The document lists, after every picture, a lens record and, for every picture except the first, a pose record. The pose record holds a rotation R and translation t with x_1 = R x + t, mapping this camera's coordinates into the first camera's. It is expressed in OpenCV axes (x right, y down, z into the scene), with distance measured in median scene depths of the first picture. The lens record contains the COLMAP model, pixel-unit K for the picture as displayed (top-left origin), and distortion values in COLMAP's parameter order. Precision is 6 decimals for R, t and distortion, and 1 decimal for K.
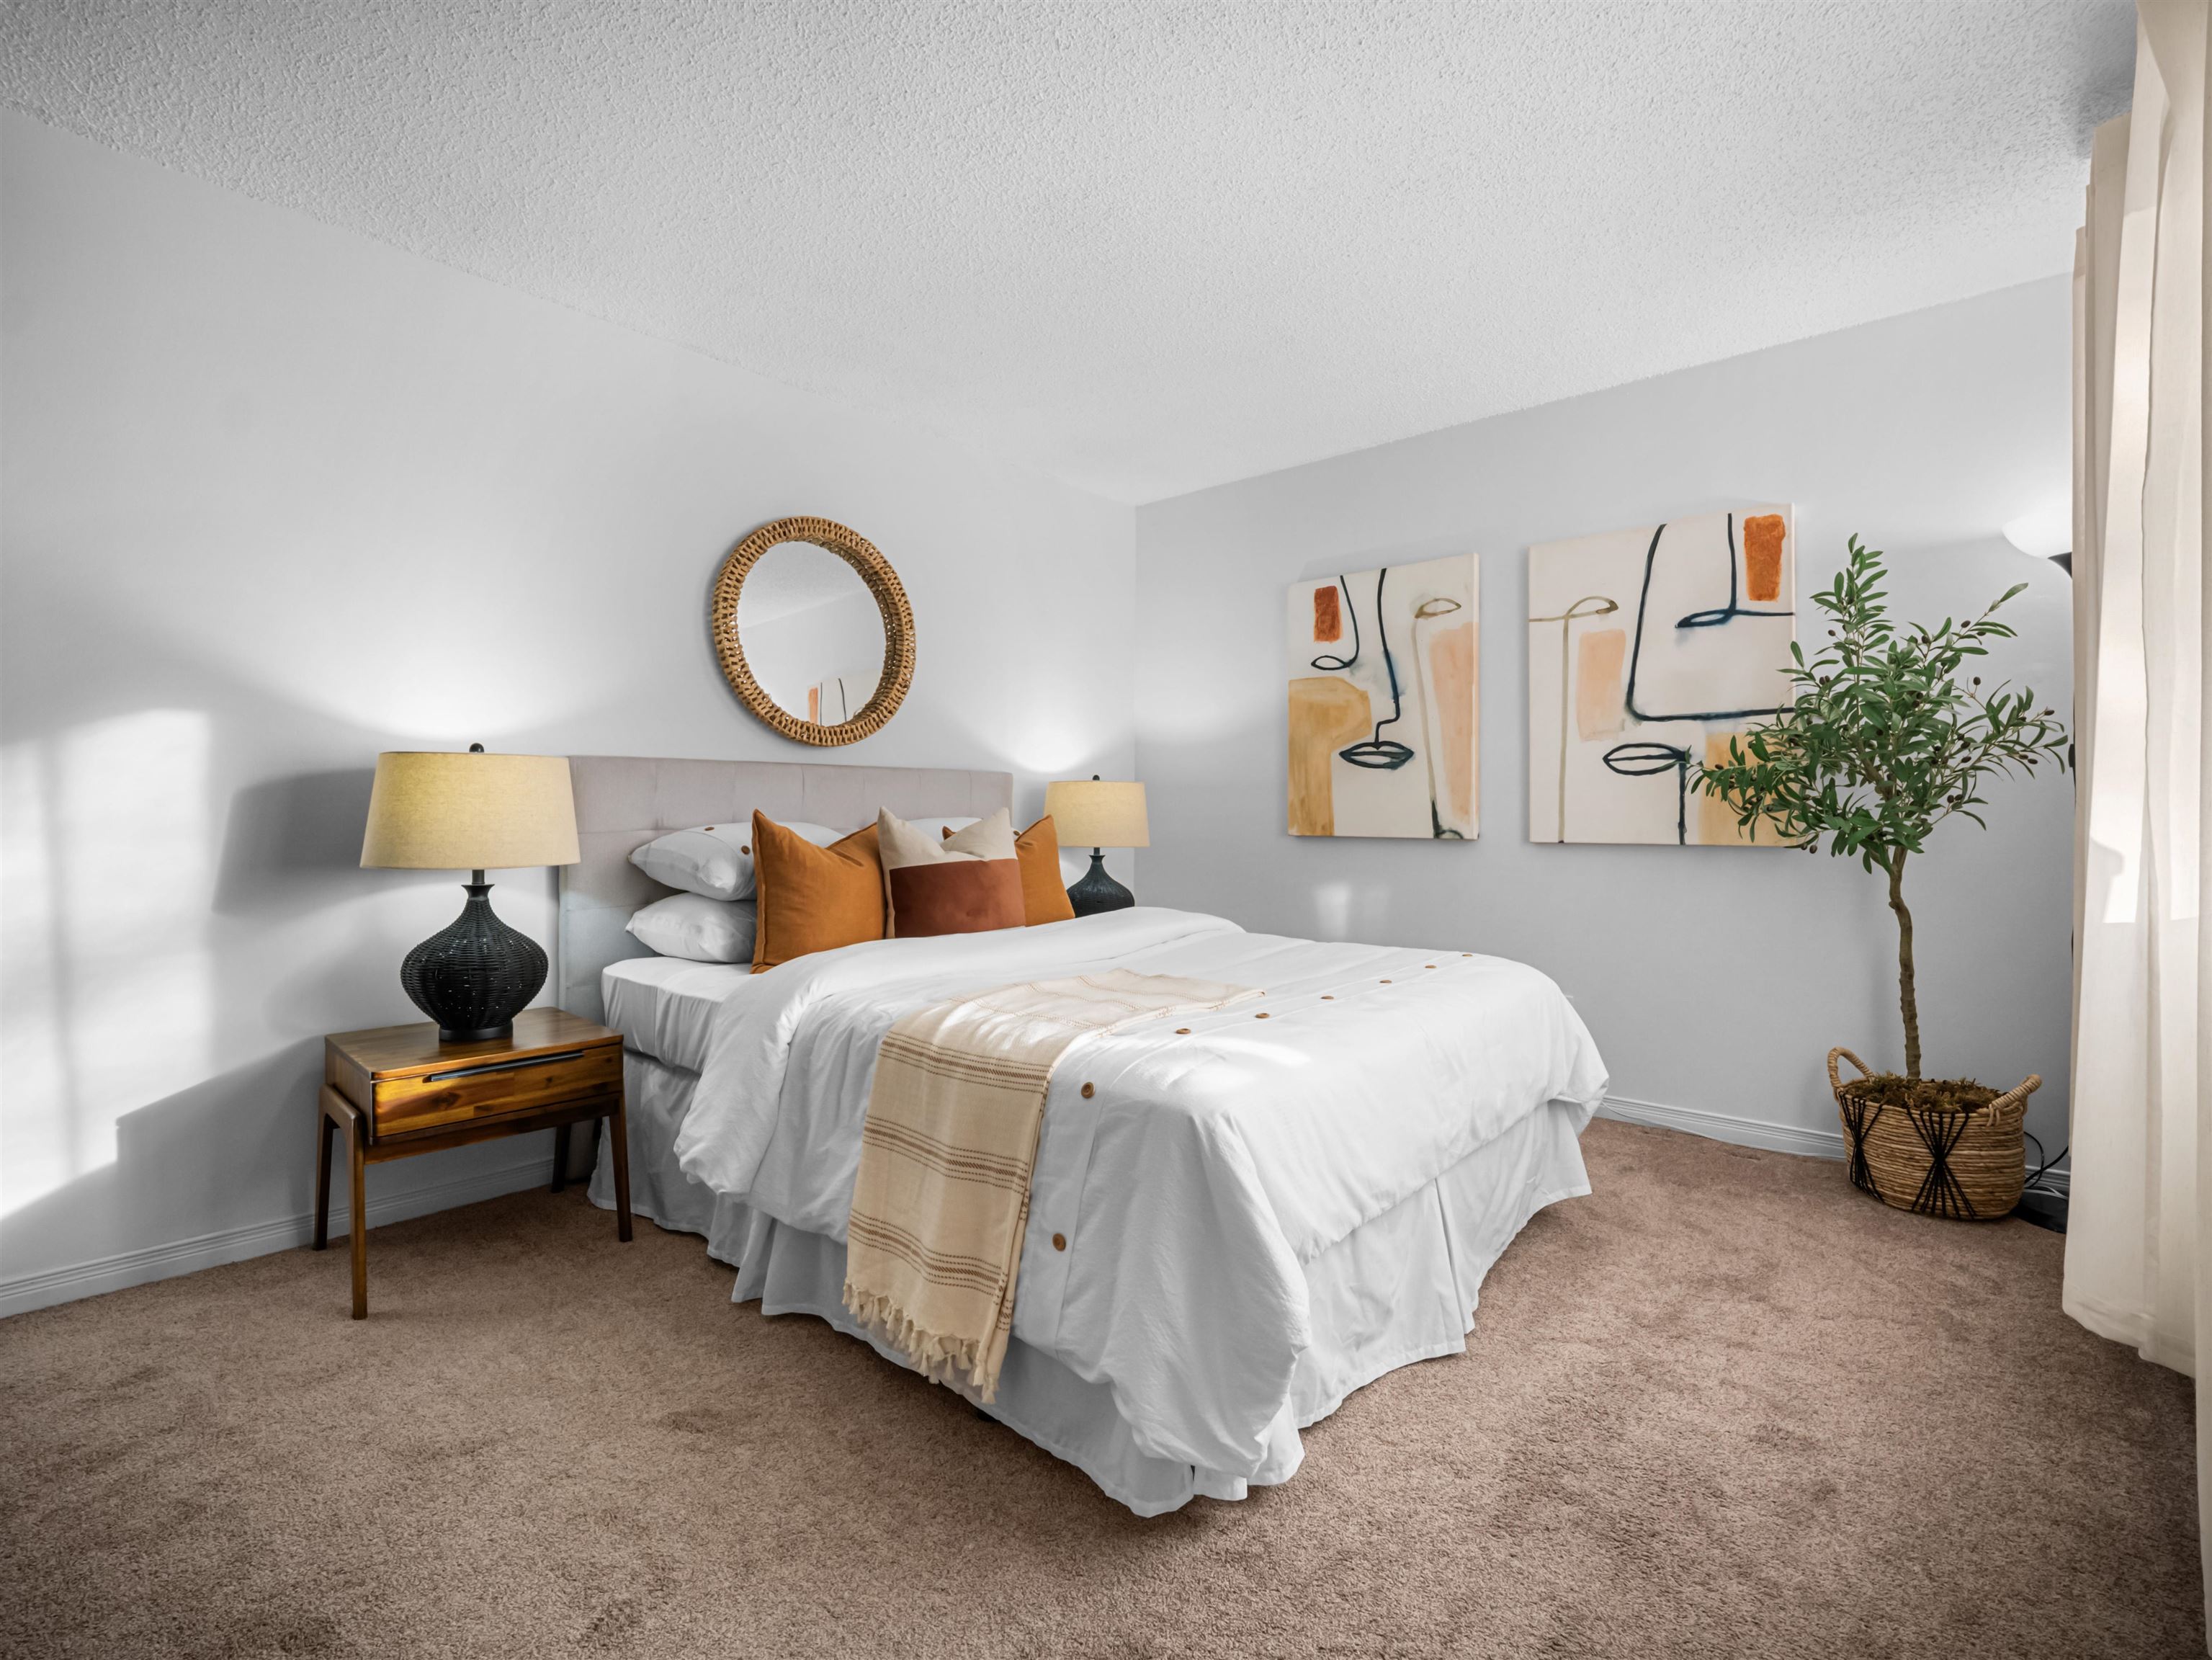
lens RADIAL K [[1015.3, 0, 1087.8], [0, 1015.3, 822.4], [0, 0, 1]] dist [-0.021671, 0.003673]
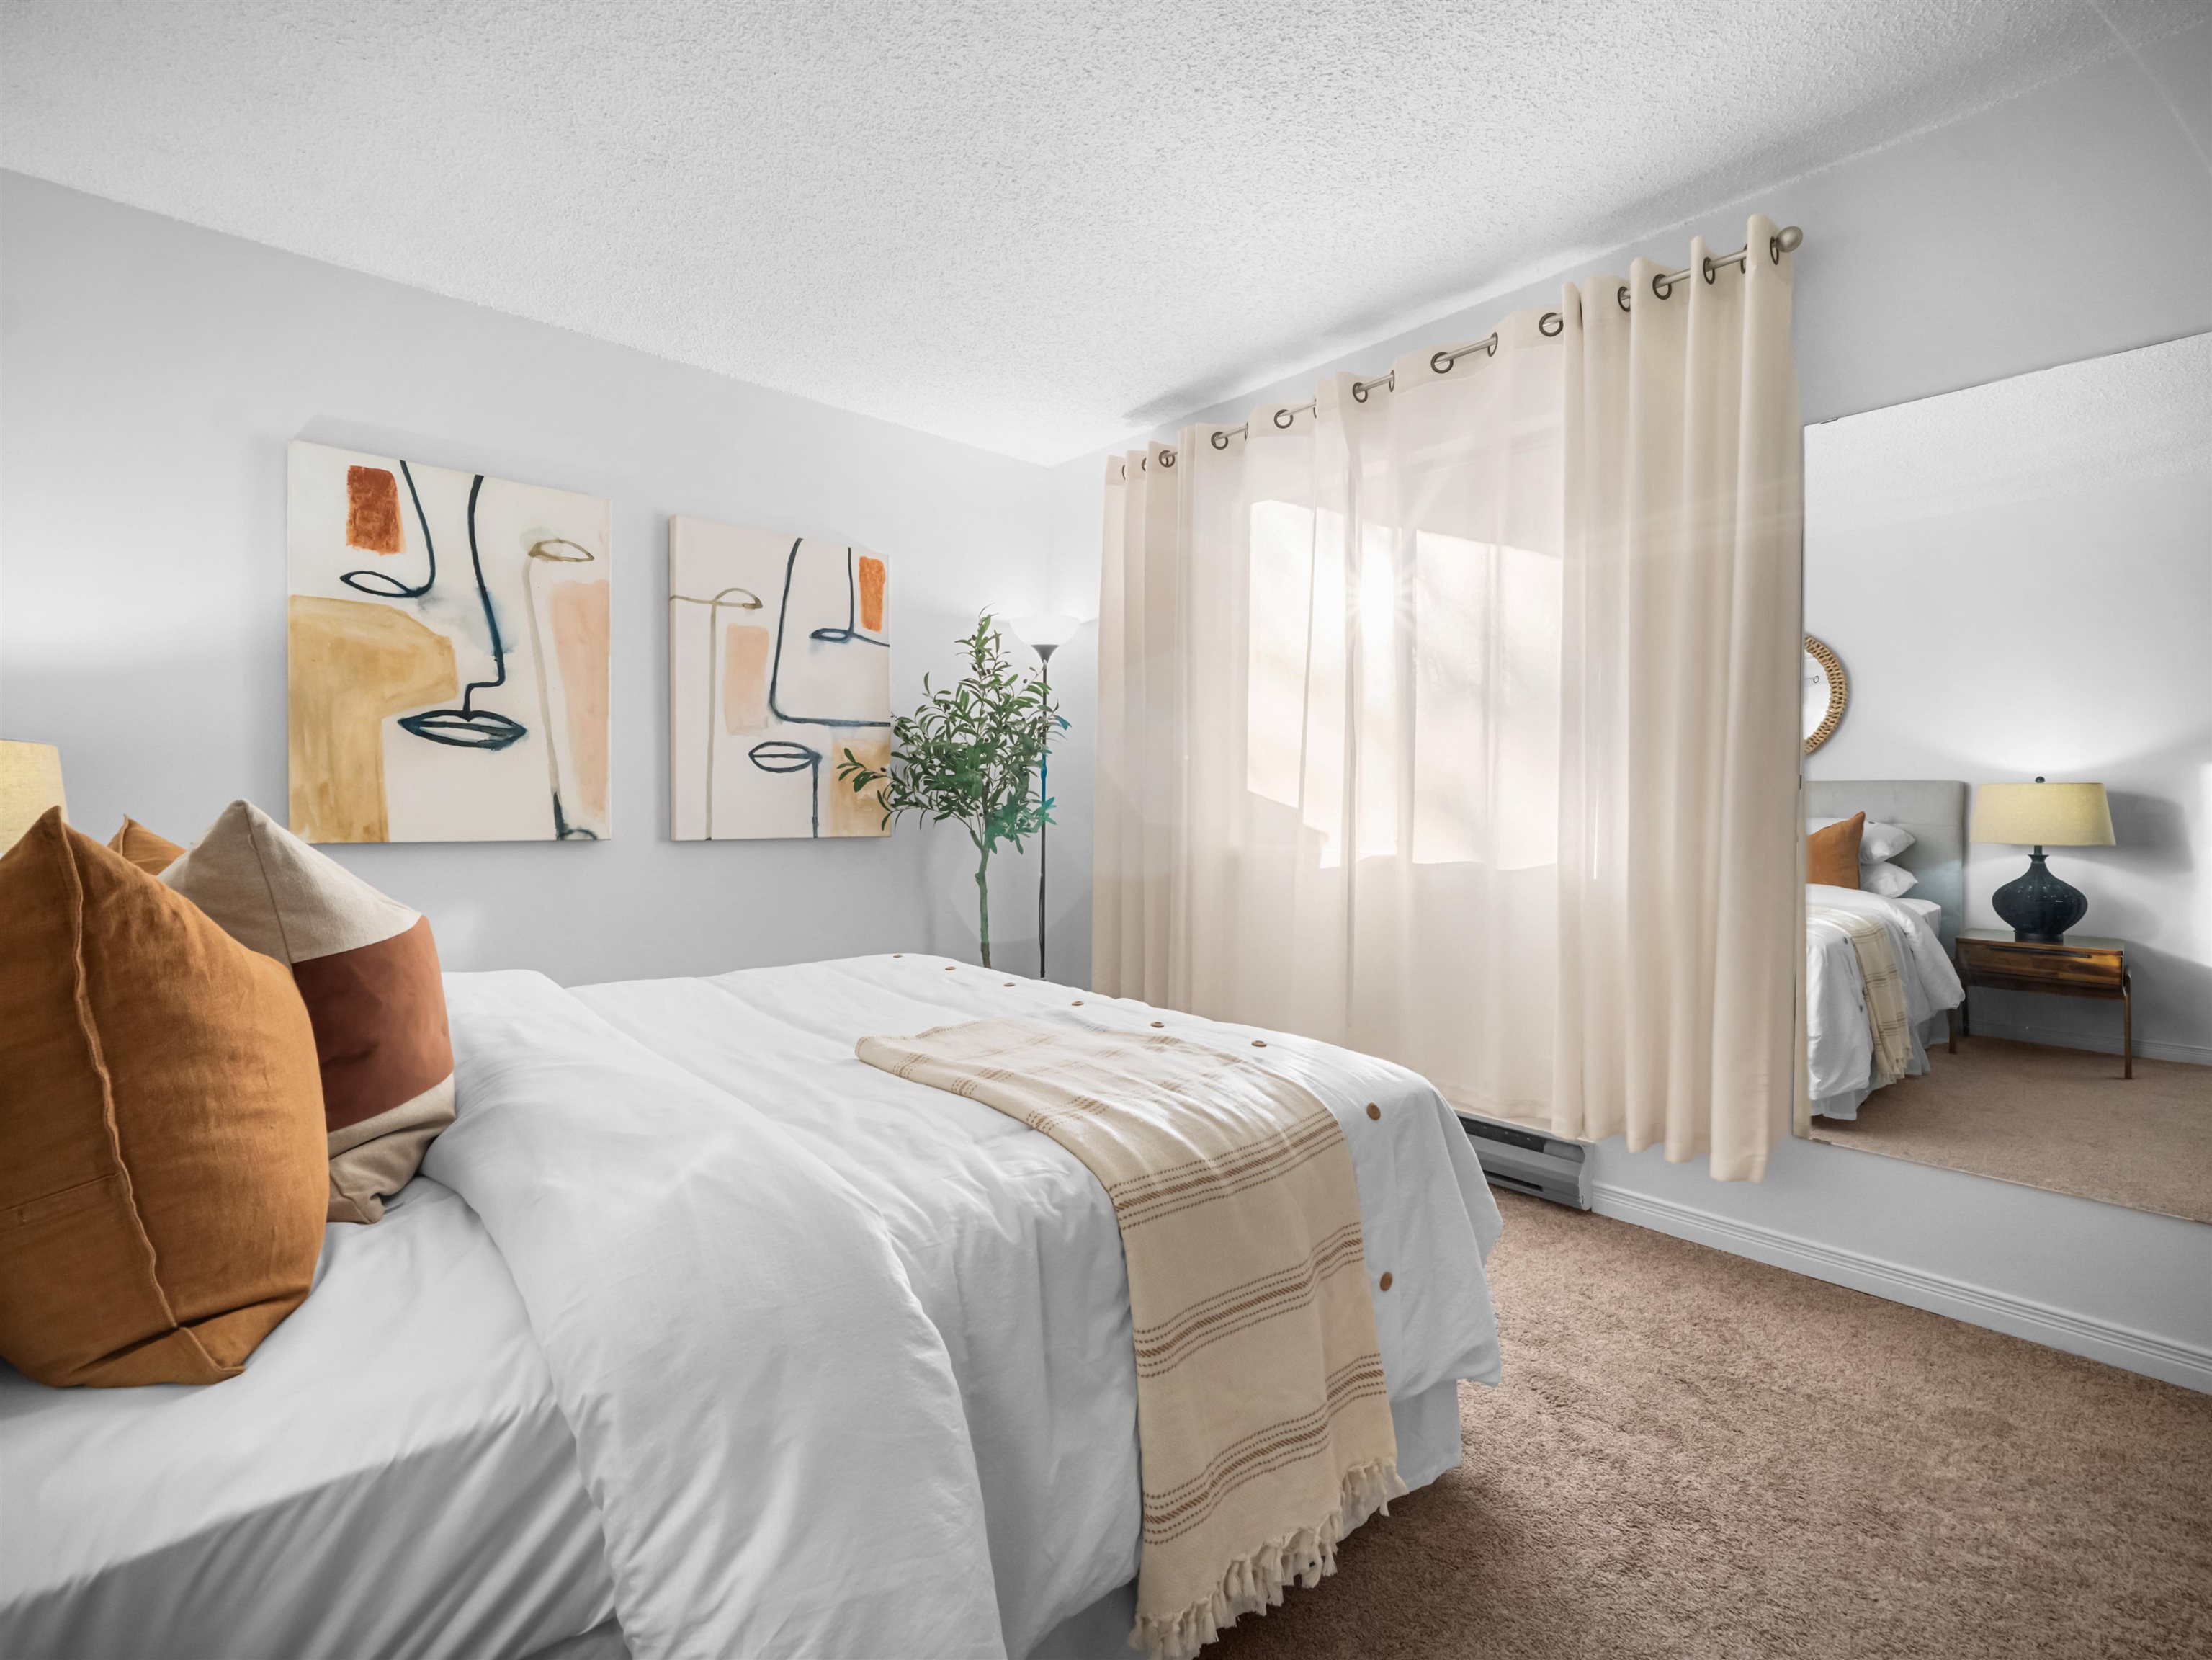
lens RADIAL K [[1015.3, 0, 1111.7], [0, 1015.3, 830.0], [0, 0, 1]] dist [-0.021671, 0.003673]
pose [[0.099325, -0.023427, 0.994779, -0.408277], [0.004681, 0.999723, 0.023076, -0.008560], [-0.995044, 0.002365, 0.099407, 0.490888]]
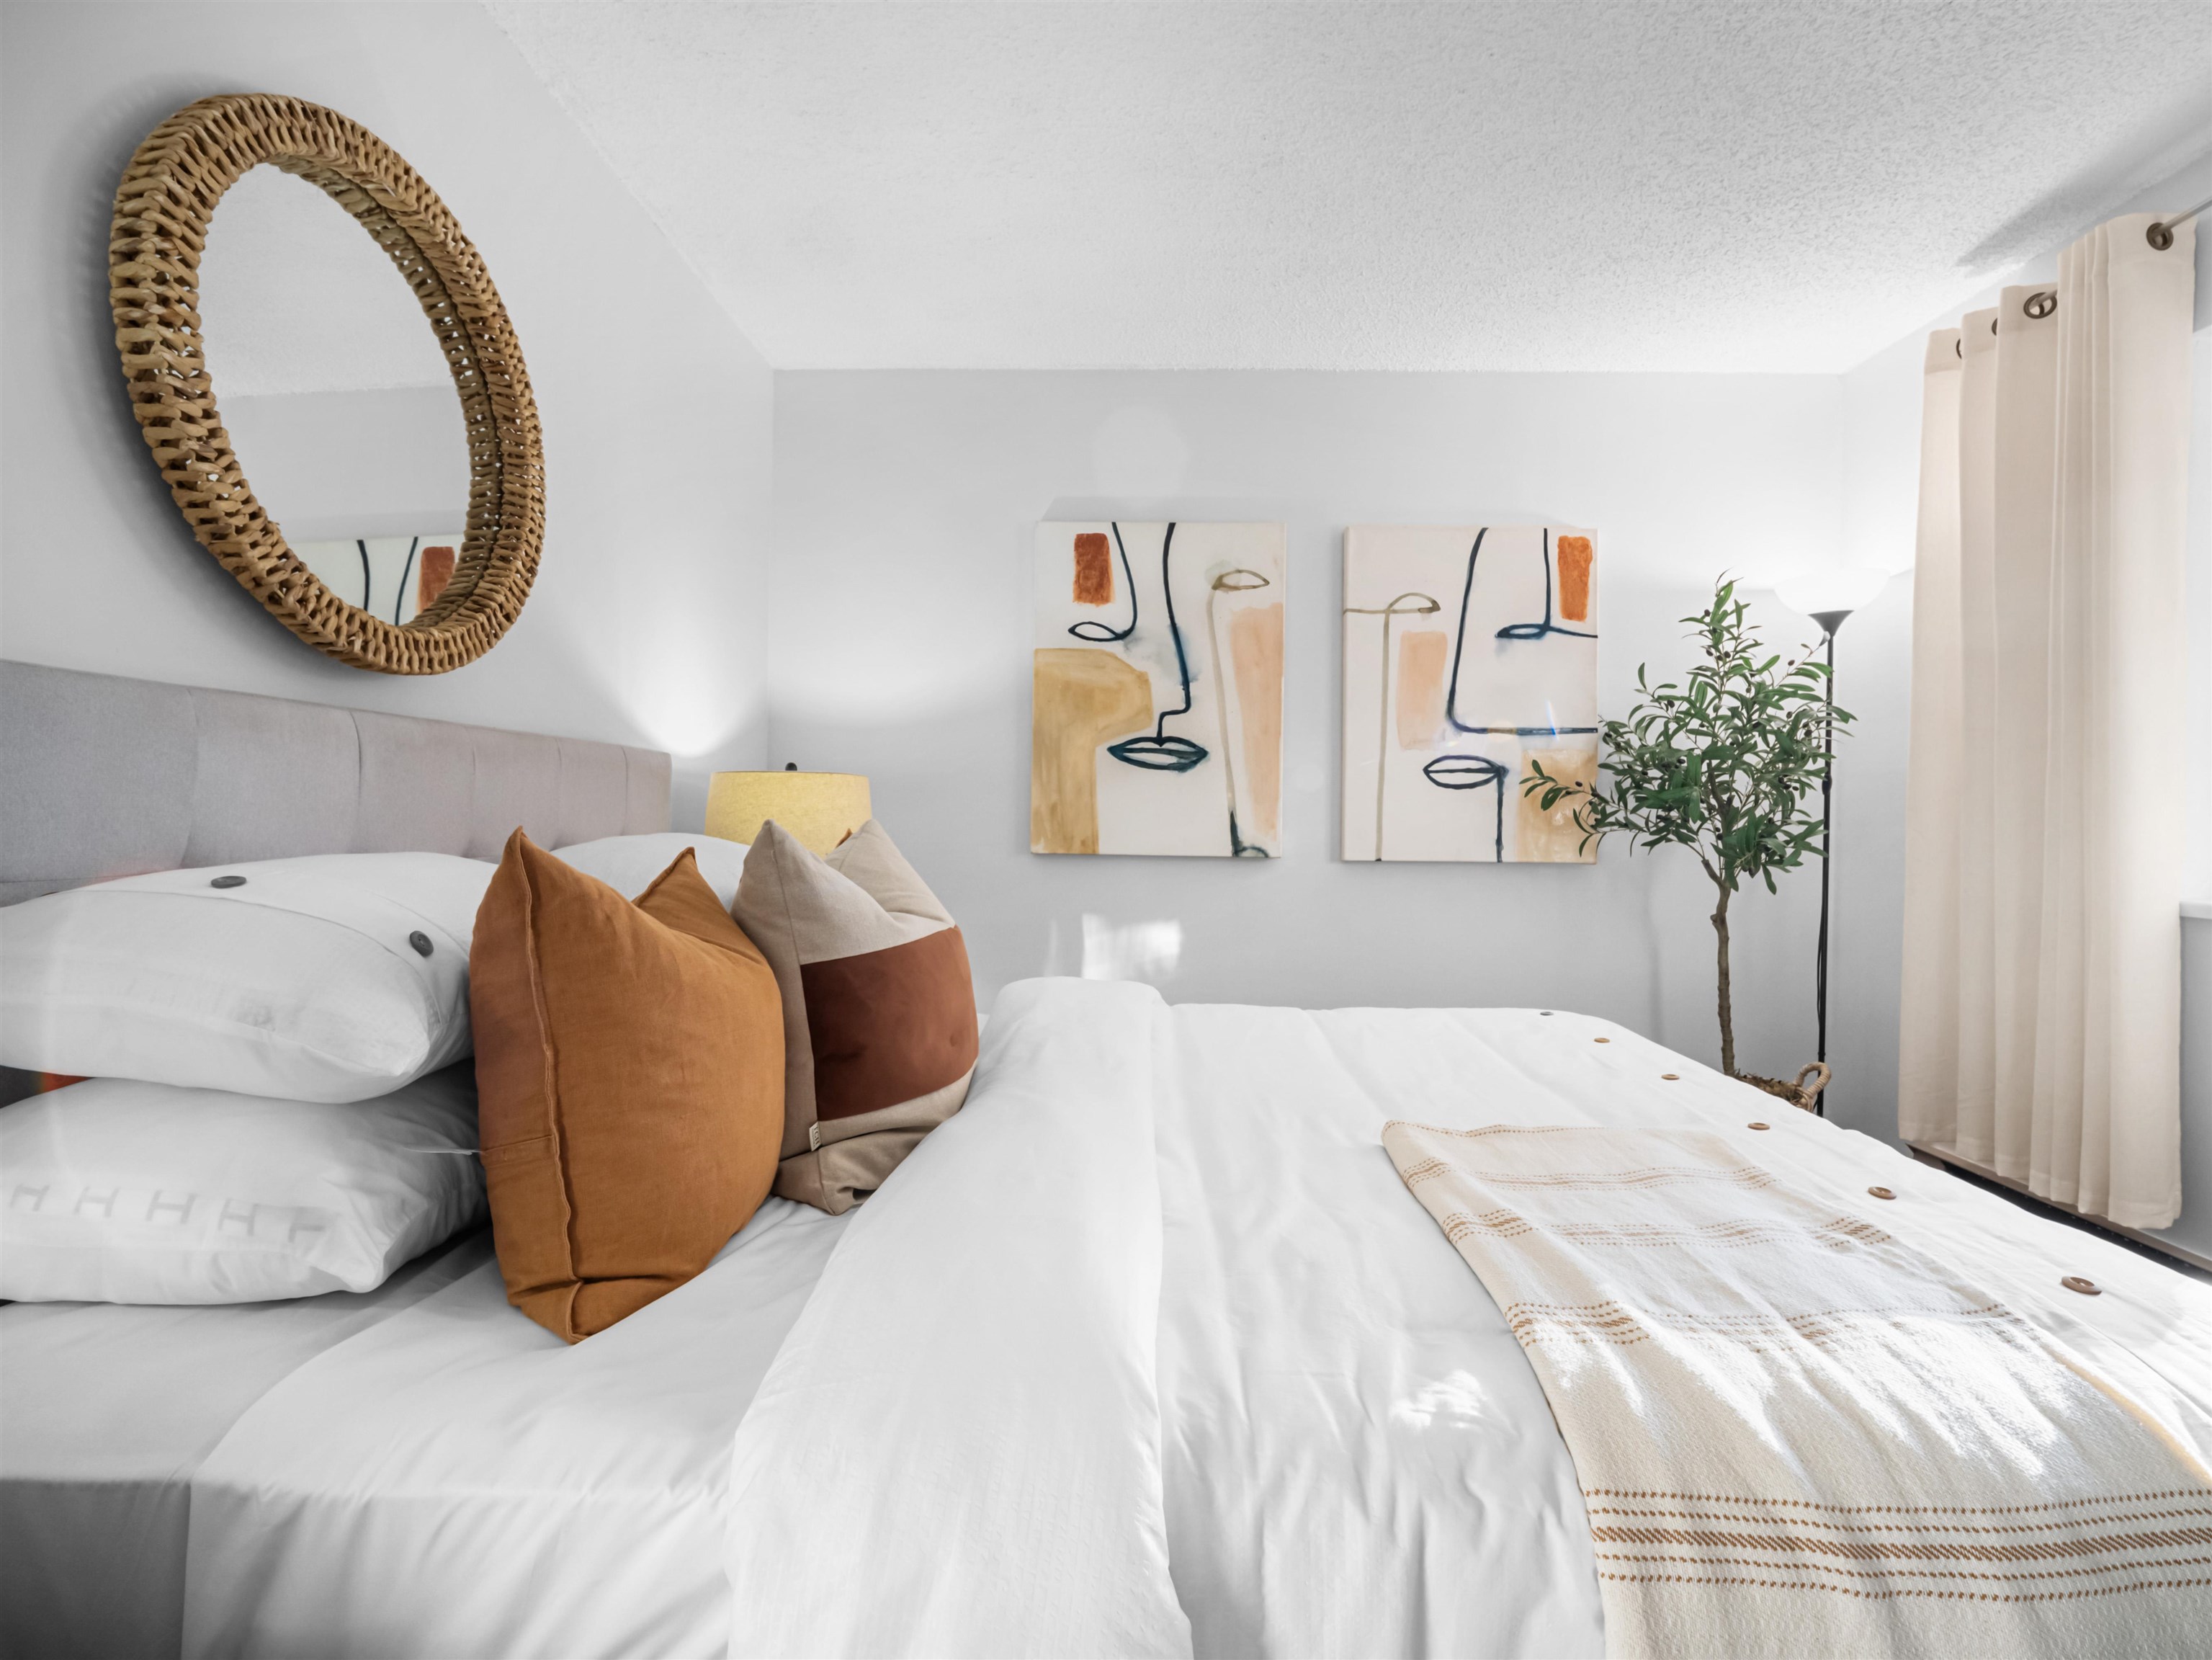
lens RADIAL K [[1015.3, 0, 1094.9], [0, 1015.3, 814.6], [0, 0, 1]] dist [-0.021671, 0.003673]
pose [[0.761063, 0.010221, 0.648598, -0.287561], [-0.006286, 0.999945, -0.008381, -0.011266], [-0.648648, 0.002302, 0.761085, 0.442668]]
